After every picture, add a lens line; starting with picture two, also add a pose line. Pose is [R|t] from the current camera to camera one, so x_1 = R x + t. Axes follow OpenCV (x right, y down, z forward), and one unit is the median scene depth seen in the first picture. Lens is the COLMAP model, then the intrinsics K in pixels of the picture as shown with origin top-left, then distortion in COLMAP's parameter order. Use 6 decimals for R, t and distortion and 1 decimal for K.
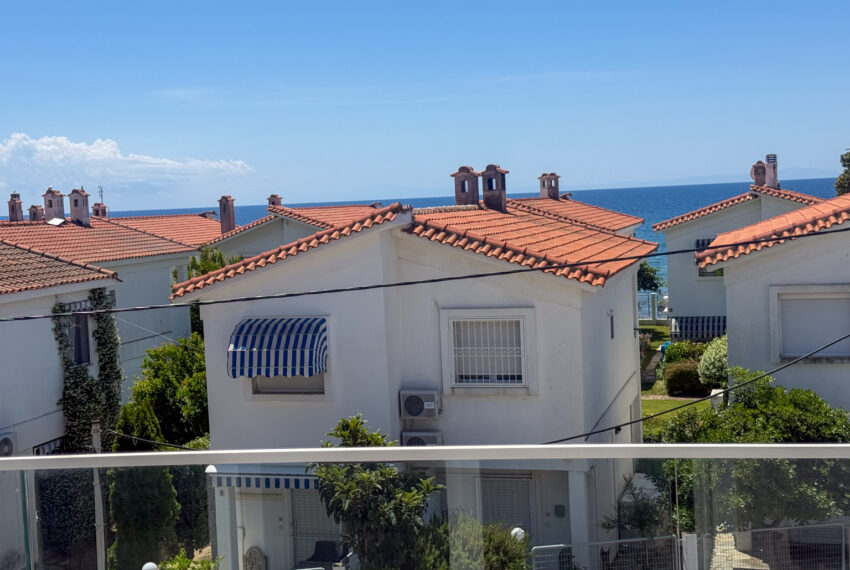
lens RADIAL K [[1184.9, 0, 424.4], [0, 1184.9, 281.4], [0, 0, 1]] dist [0.165945, 0.000000]
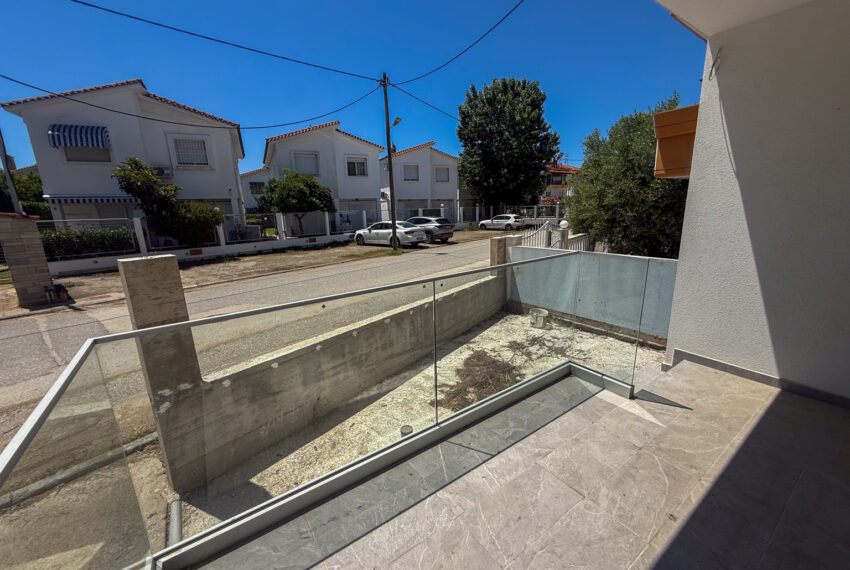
lens RADIAL K [[338.7, 0, 420.4], [0, 338.7, 287.7], [0, 0, 1]] dist [-0.001362, 0.000026]
pose [[0.747092, -0.124890, 0.652883, -0.091256], [0.045993, 0.989550, 0.136662, 0.266163], [-0.663128, -0.072071, 0.745029, 0.076771]]
